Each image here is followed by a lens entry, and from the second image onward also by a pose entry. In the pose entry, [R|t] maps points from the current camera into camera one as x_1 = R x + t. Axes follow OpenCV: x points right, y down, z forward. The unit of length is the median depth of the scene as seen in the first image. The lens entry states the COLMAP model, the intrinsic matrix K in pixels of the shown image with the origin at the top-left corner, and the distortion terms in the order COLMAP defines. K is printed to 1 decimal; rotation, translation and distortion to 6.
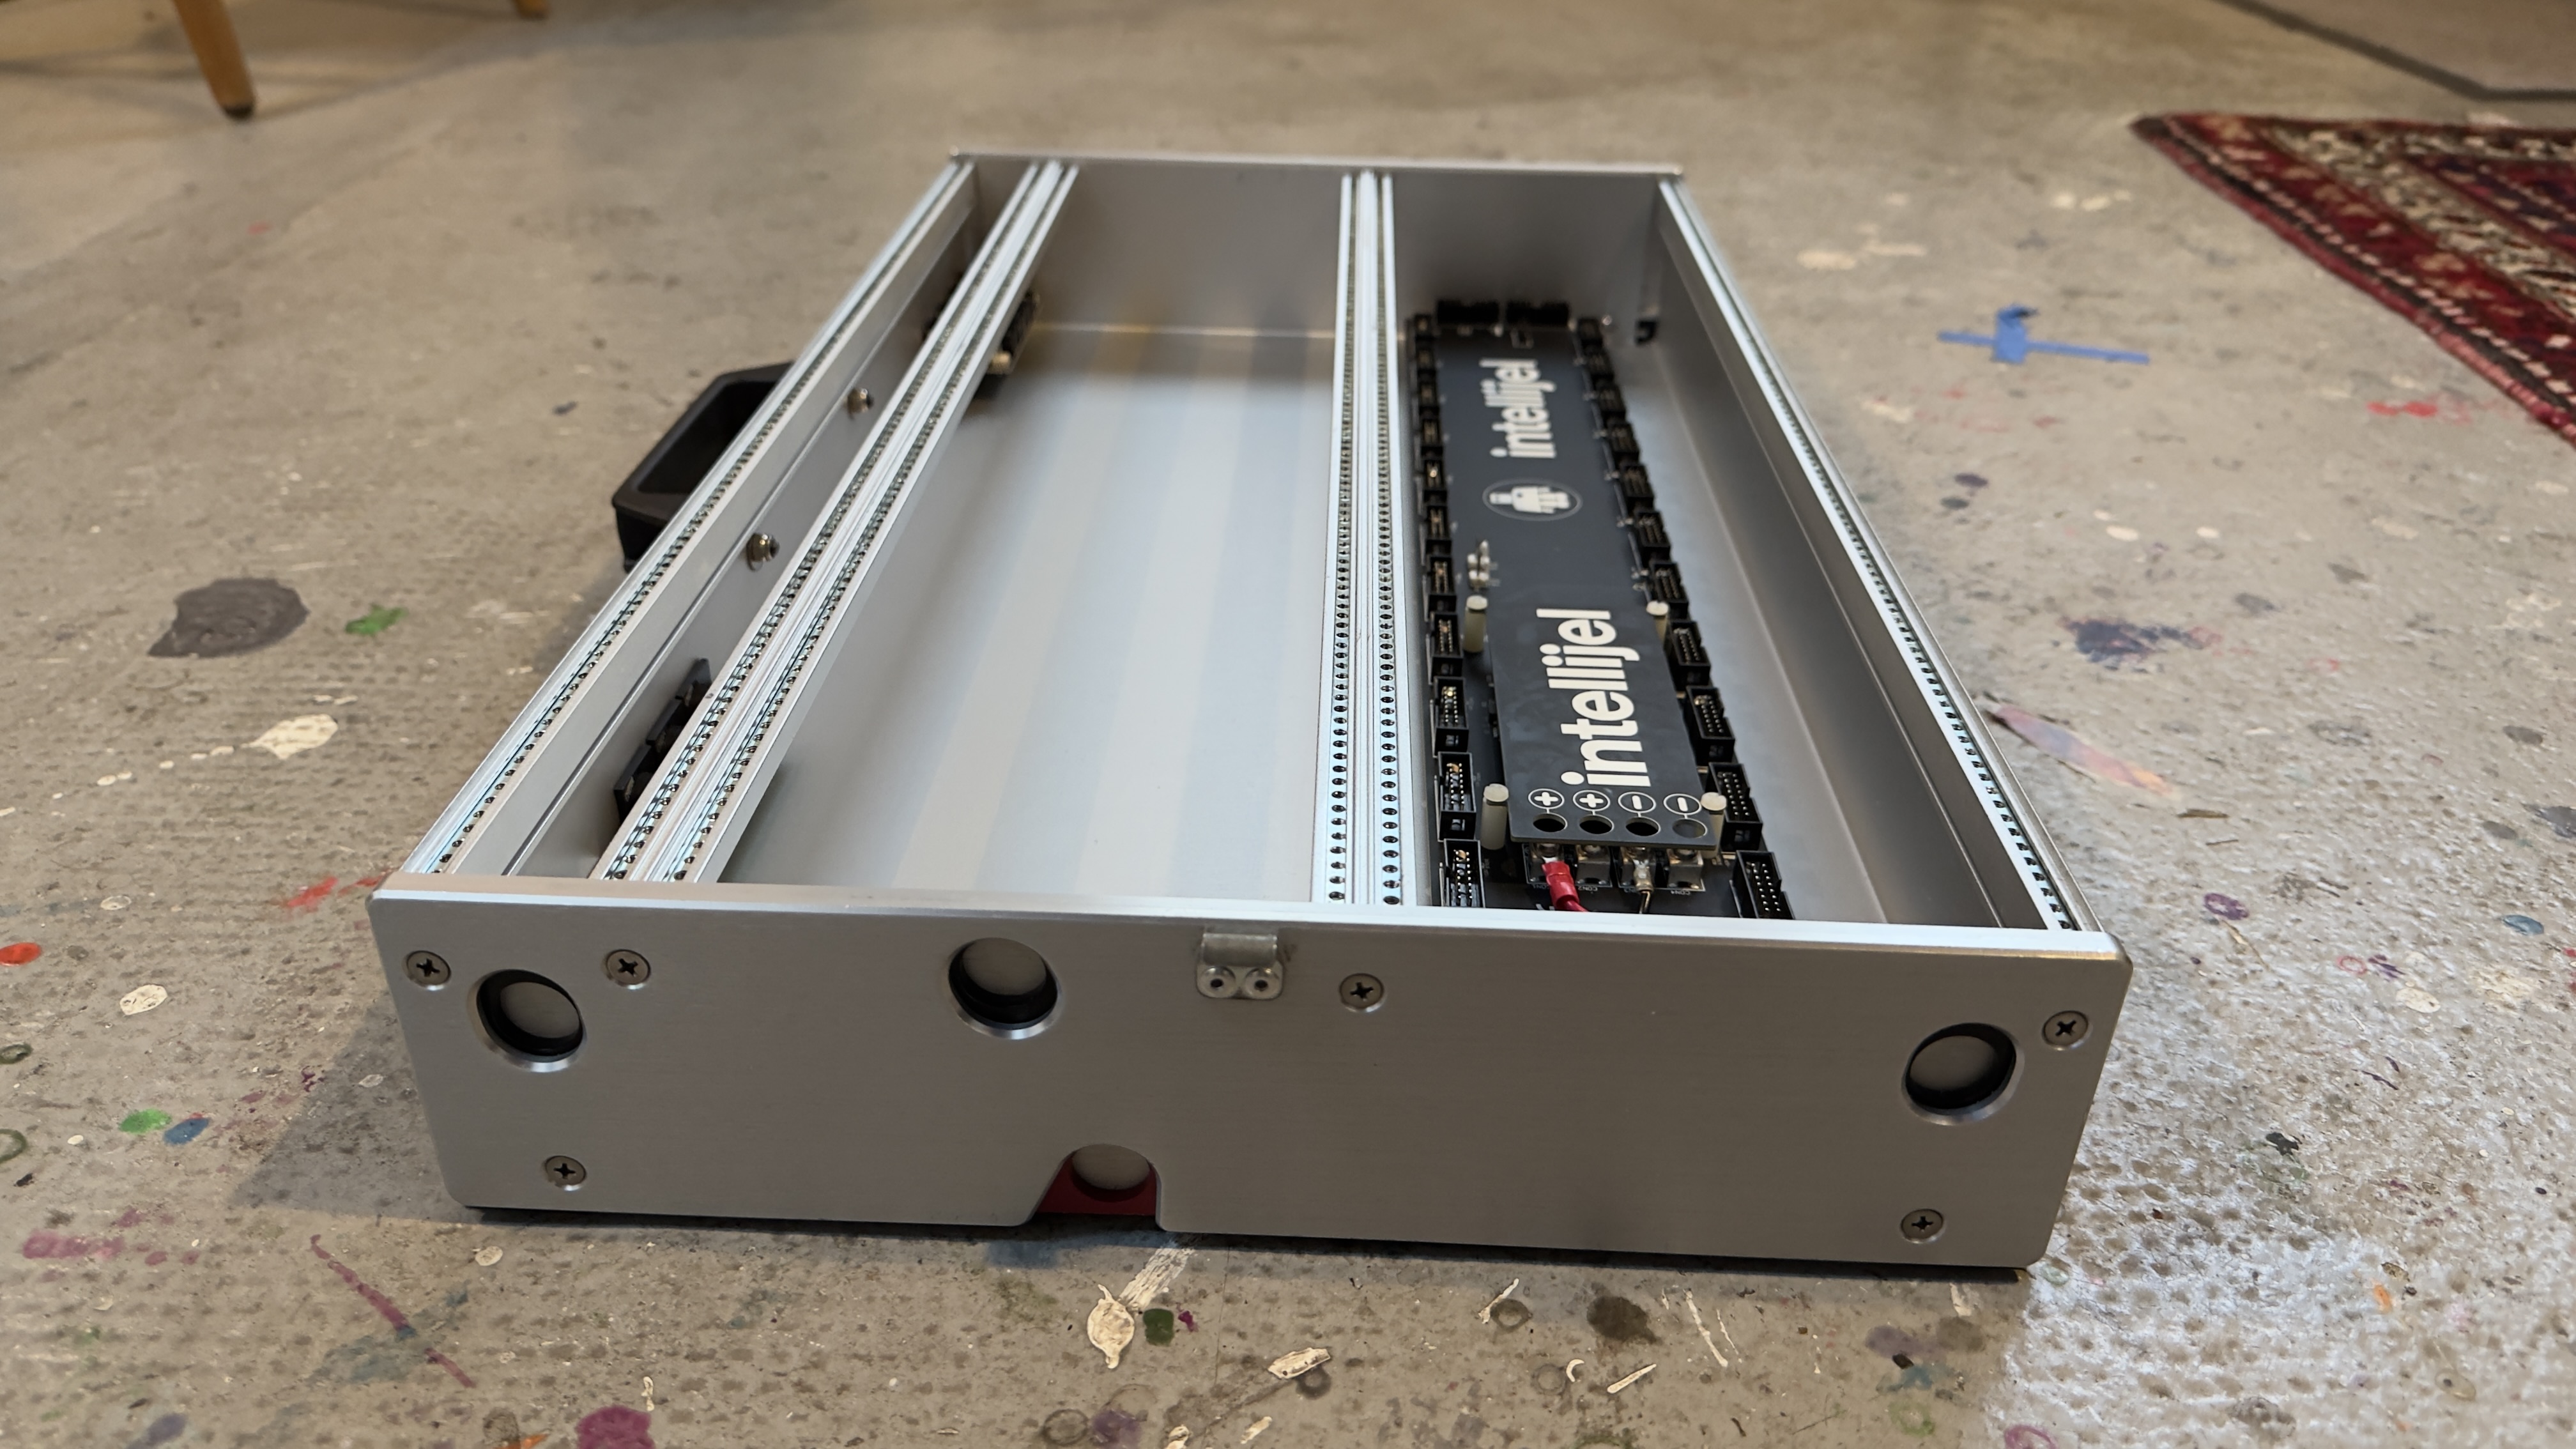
lens RADIAL K [[1861.4, 0, 1293.4], [0, 1861.4, 738.4], [0, 0, 1]] dist [0.005167, -0.015155]
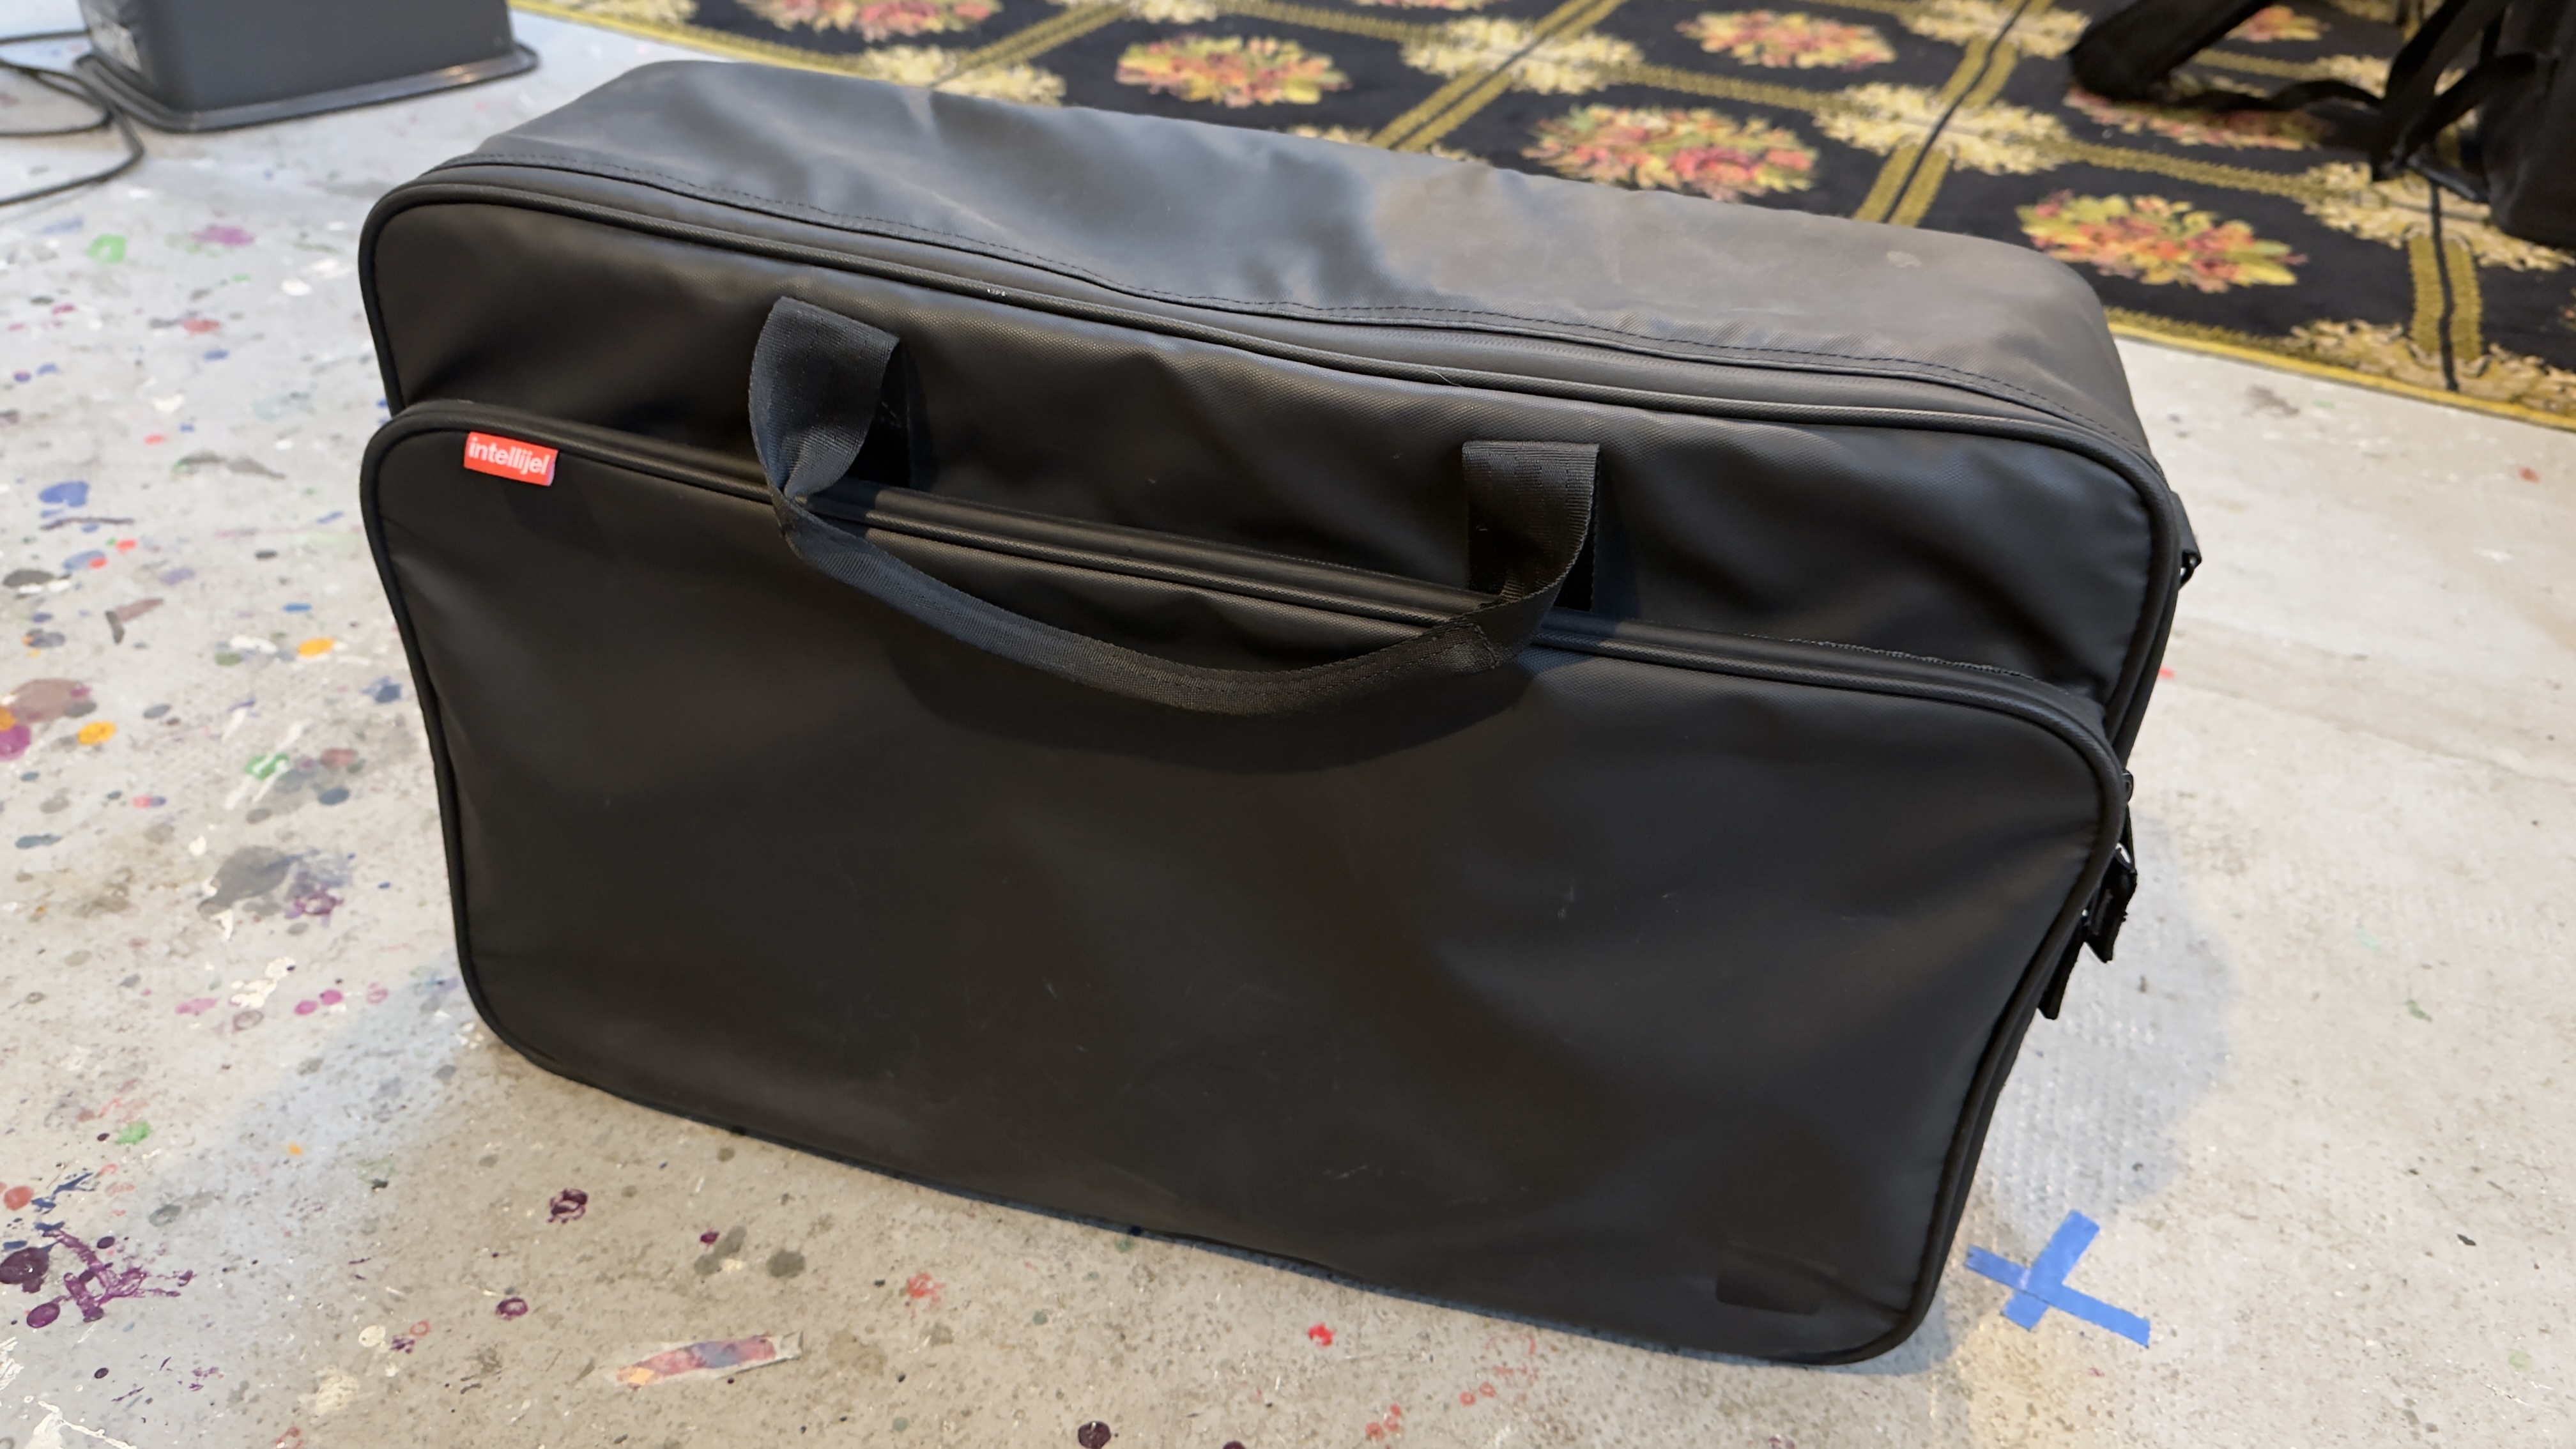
lens RADIAL K [[1861.4, 0, 1296.3], [0, 1861.4, 729.8], [0, 0, 1]] dist [0.005167, -0.015155]
pose [[-0.377372, 0.510672, -0.772531, 0.864557], [-0.530928, 0.564189, 0.632302, -1.054640], [0.758753, 0.648771, 0.058221, 0.804886]]
